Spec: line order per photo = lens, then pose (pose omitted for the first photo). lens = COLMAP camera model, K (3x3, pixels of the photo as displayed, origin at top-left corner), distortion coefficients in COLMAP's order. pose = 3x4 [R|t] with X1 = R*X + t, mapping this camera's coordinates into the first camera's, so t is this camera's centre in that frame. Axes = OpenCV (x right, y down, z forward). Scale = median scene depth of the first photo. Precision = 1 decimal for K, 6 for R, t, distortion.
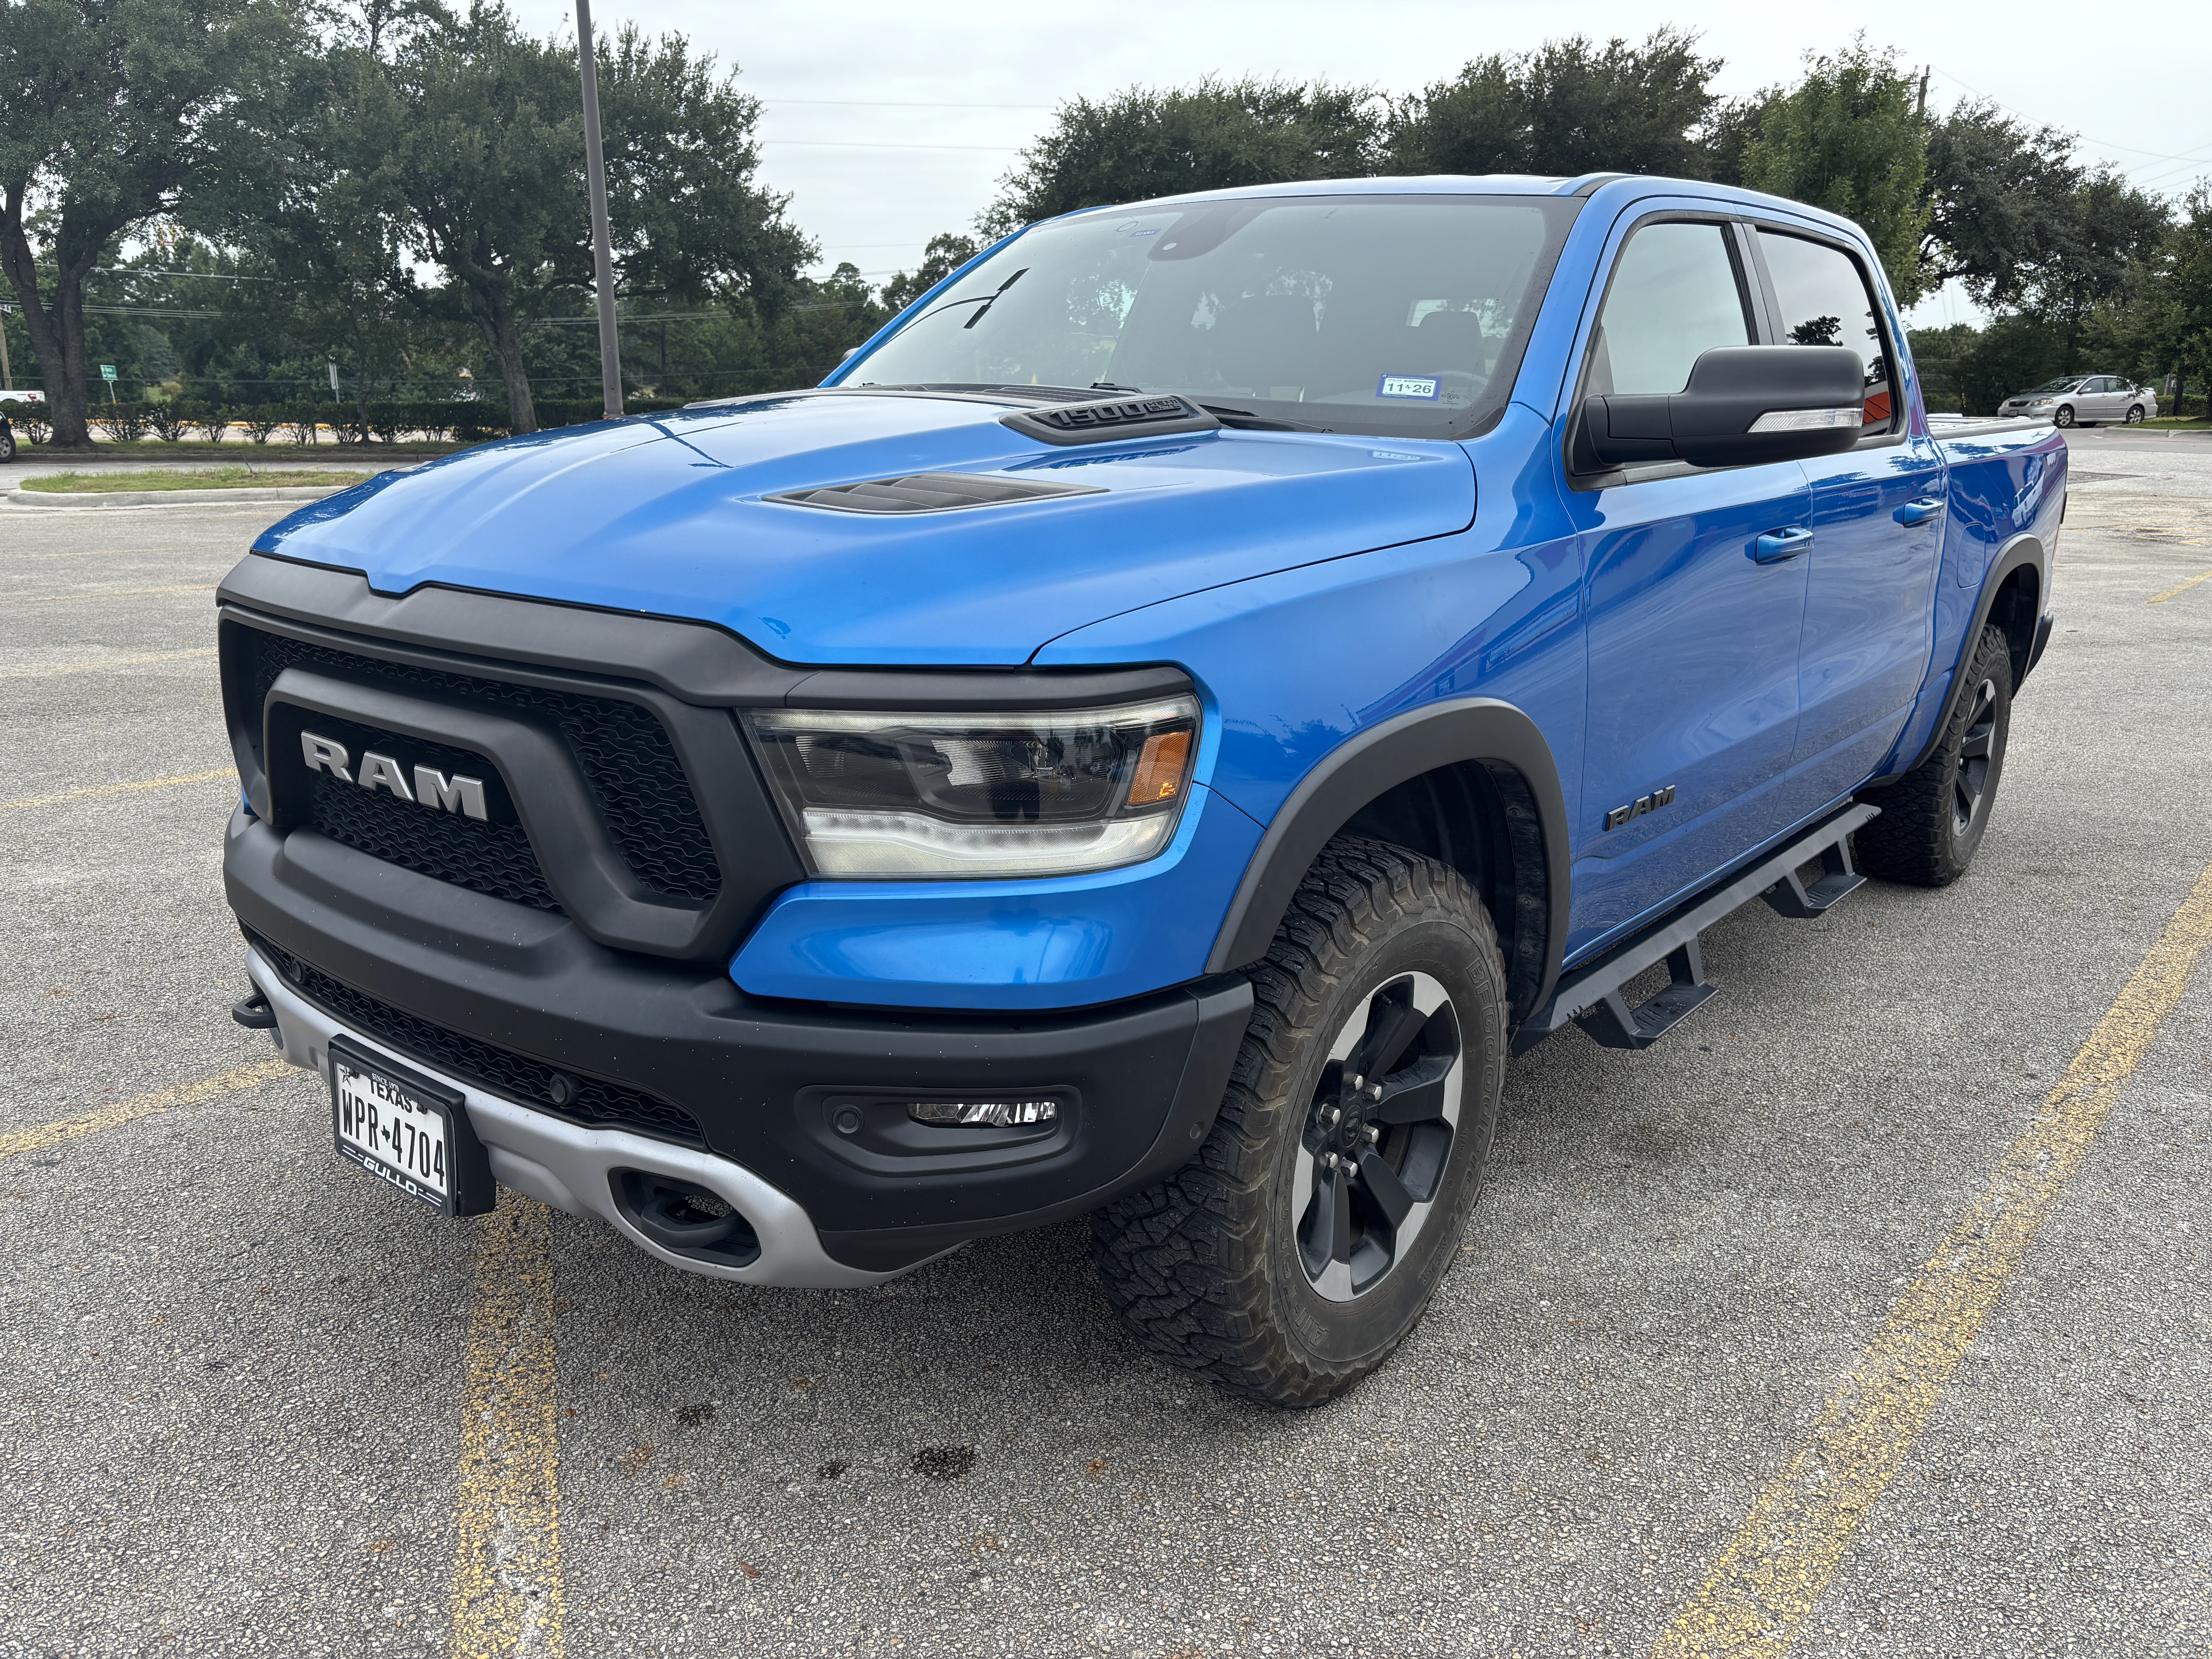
lens RADIAL K [[1707.7, 0, 1132.7], [0, 1707.7, 824.3], [0, 0, 1]] dist [-0.000962, -0.001548]
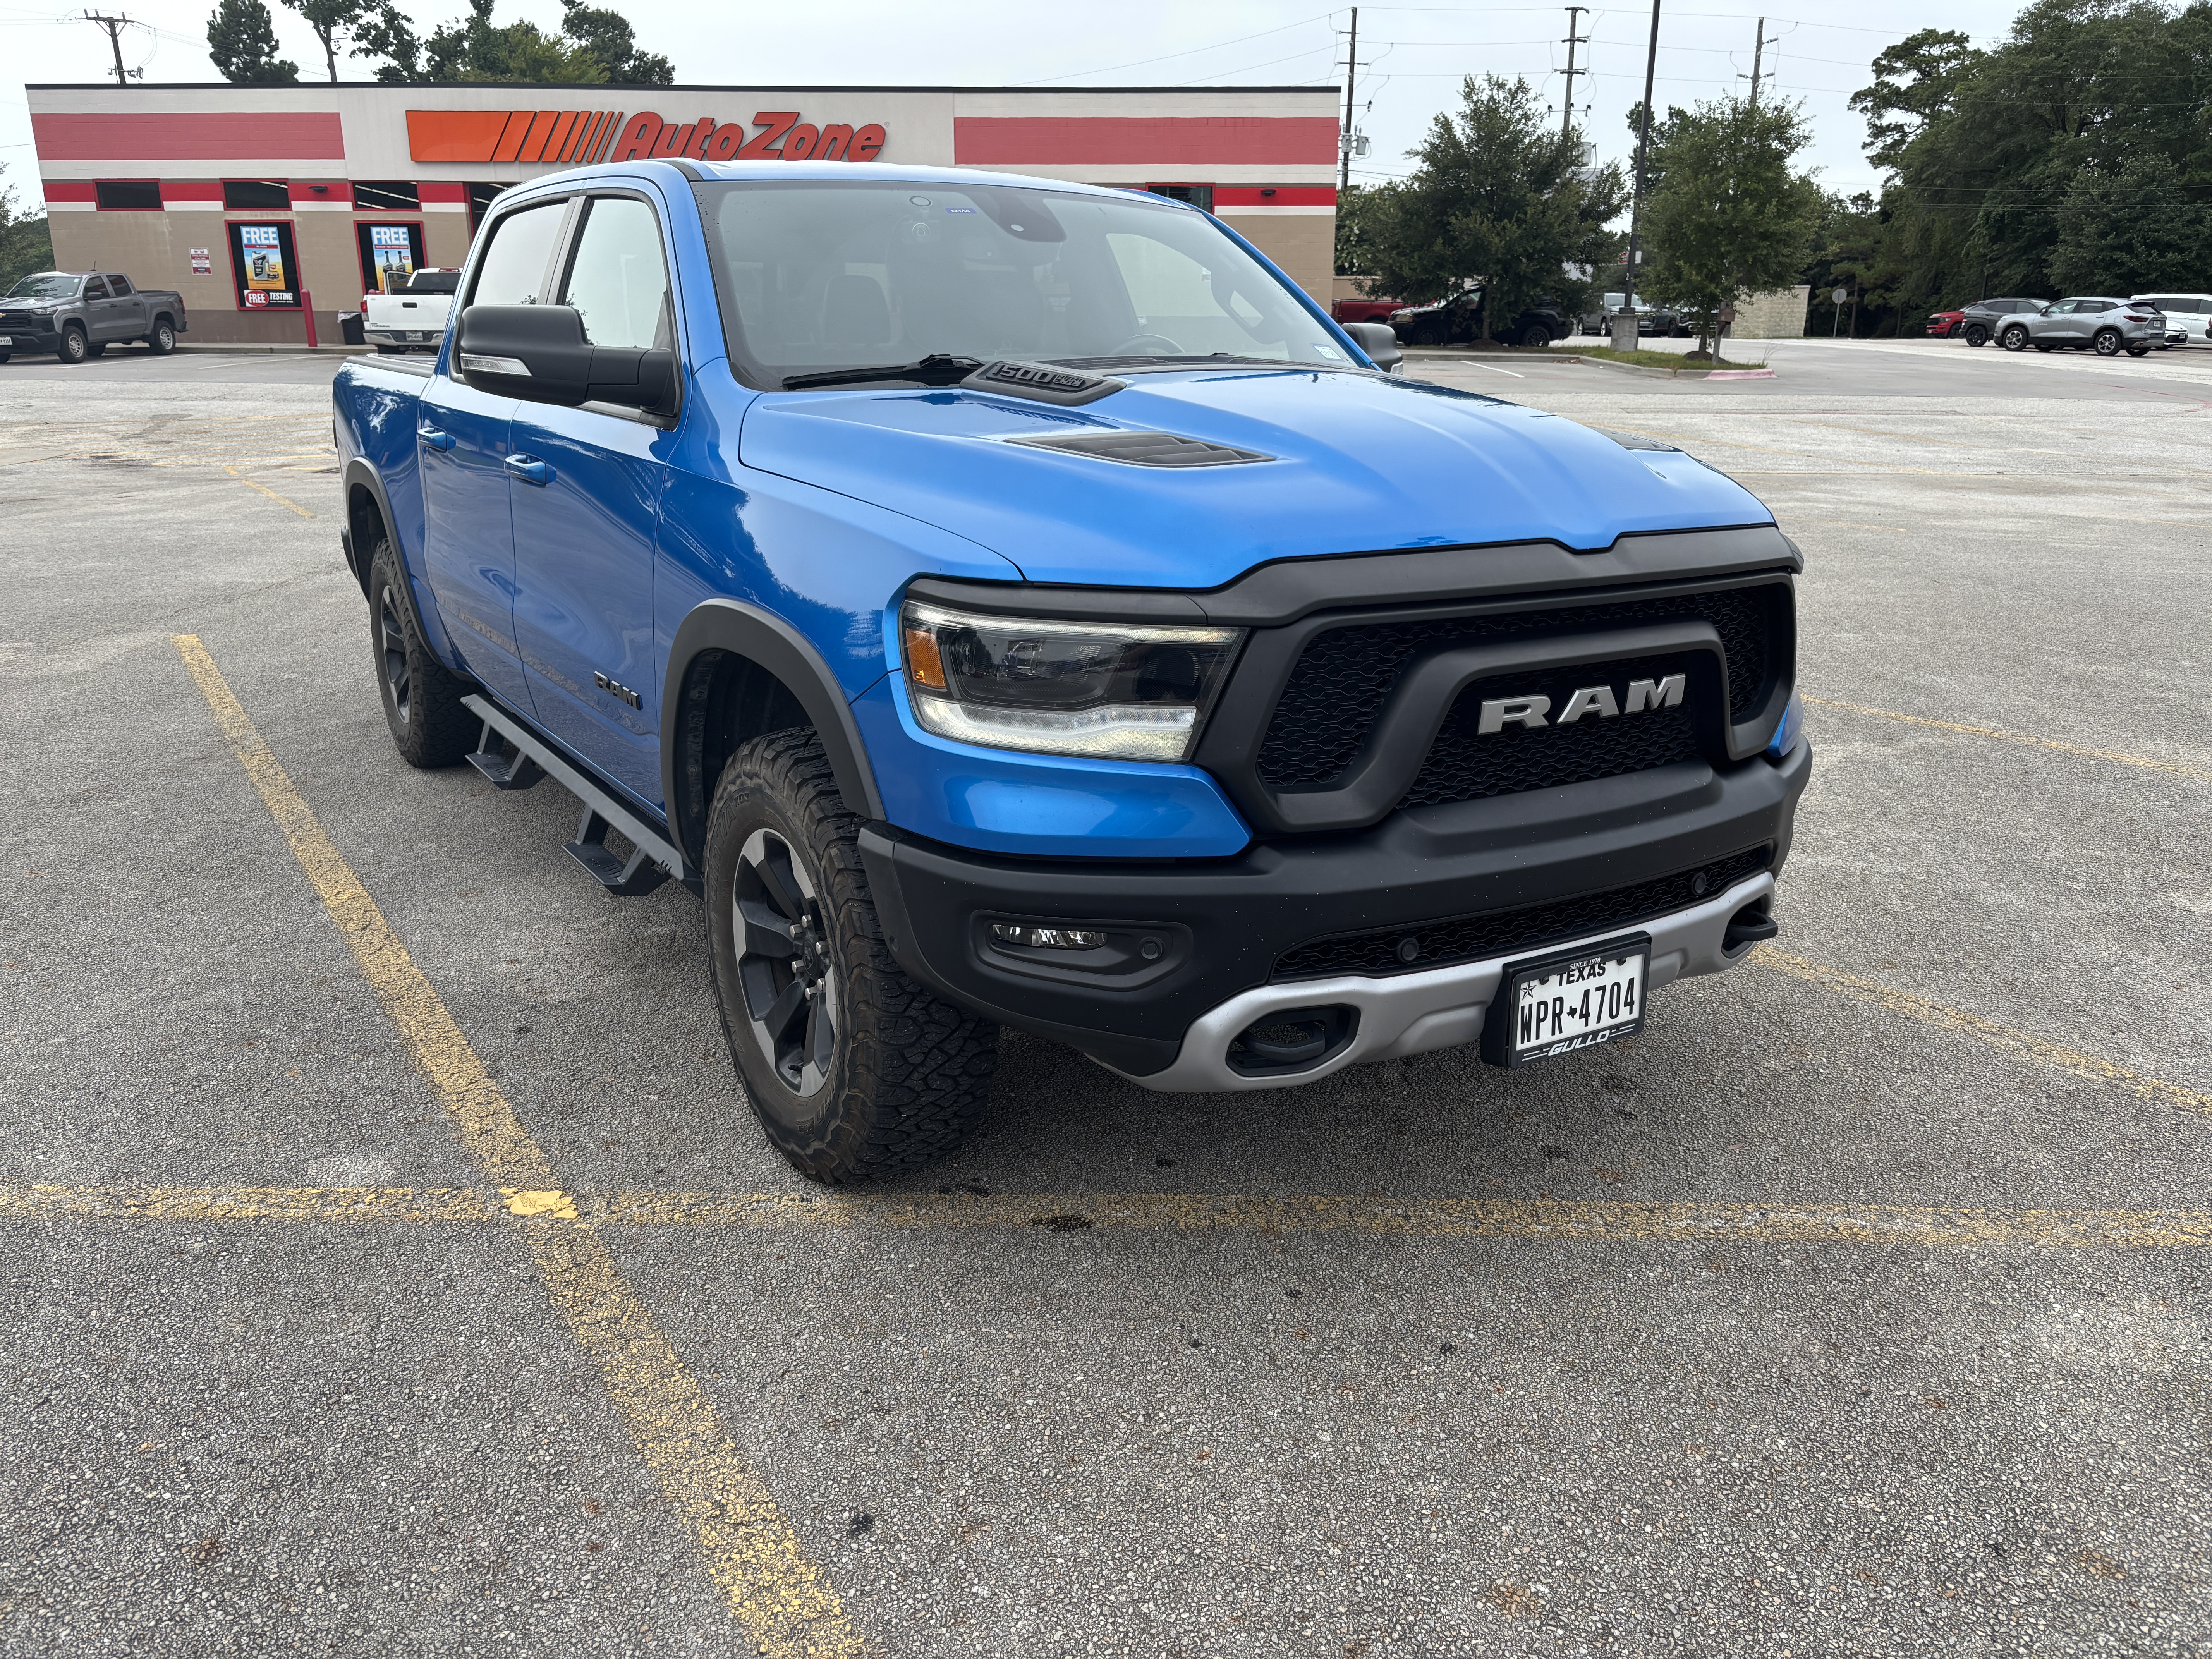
lens RADIAL K [[1707.7, 0, 1132.7], [0, 1707.7, 824.3], [0, 0, 1]] dist [-0.000962, -0.001548]
pose [[0.332219, -0.286427, 0.898660, -1.600607], [0.230811, 0.948496, 0.216984, -0.275333], [-0.914525, 0.135334, 0.381219, 0.827291]]
